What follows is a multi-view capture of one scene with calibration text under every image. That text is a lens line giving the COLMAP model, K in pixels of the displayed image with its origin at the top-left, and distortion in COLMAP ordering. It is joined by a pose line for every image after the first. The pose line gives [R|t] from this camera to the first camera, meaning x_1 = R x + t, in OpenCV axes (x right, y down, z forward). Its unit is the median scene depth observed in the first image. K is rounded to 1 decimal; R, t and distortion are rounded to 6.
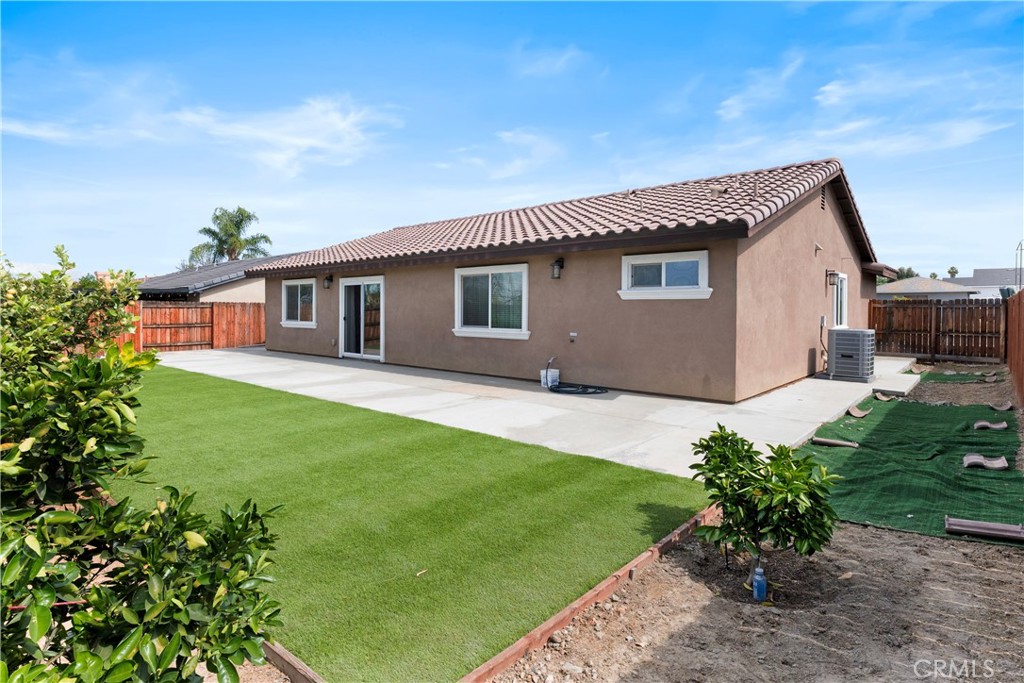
lens RADIAL K [[545.1, 0, 511.2], [0, 545.1, 316.1], [0, 0, 1]] dist [0.000075, 0.000090]
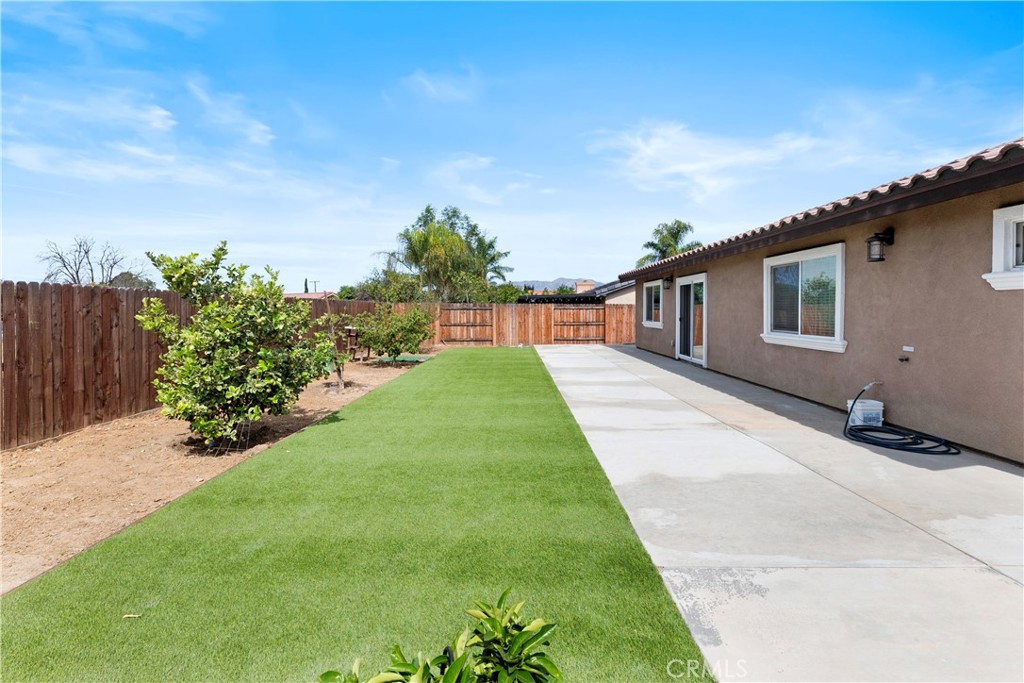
lens RADIAL K [[490.9, 0, 507.5], [0, 490.9, 325.9], [0, 0, 1]] dist [0.001580, 0.000420]
pose [[0.646400, 0.020789, -0.762716, 0.210329], [-0.005628, 0.999731, 0.022480, -0.002662], [0.762978, -0.010239, 0.646343, 0.248975]]
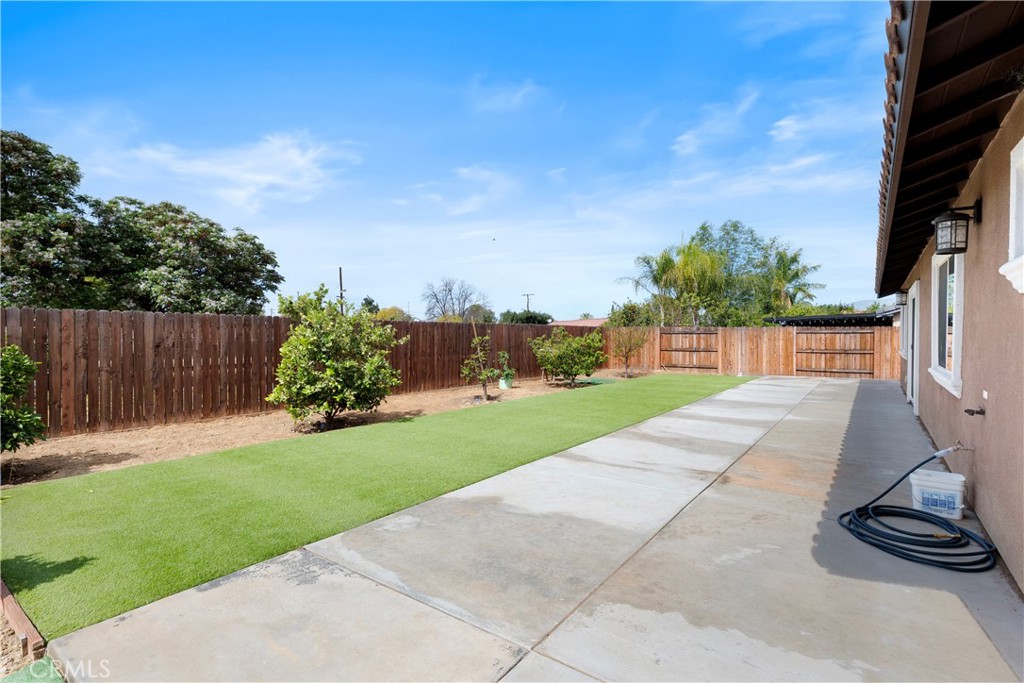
lens RADIAL K [[495.2, 0, 512.0], [0, 495.2, 341.5], [0, 0, 1]] dist [0.001688, 0.000459]
pose [[0.080650, 0.010306, -0.996689, 0.369017], [-0.012413, 0.999879, 0.009335, -0.002863], [0.996665, 0.011619, 0.080769, 0.552776]]
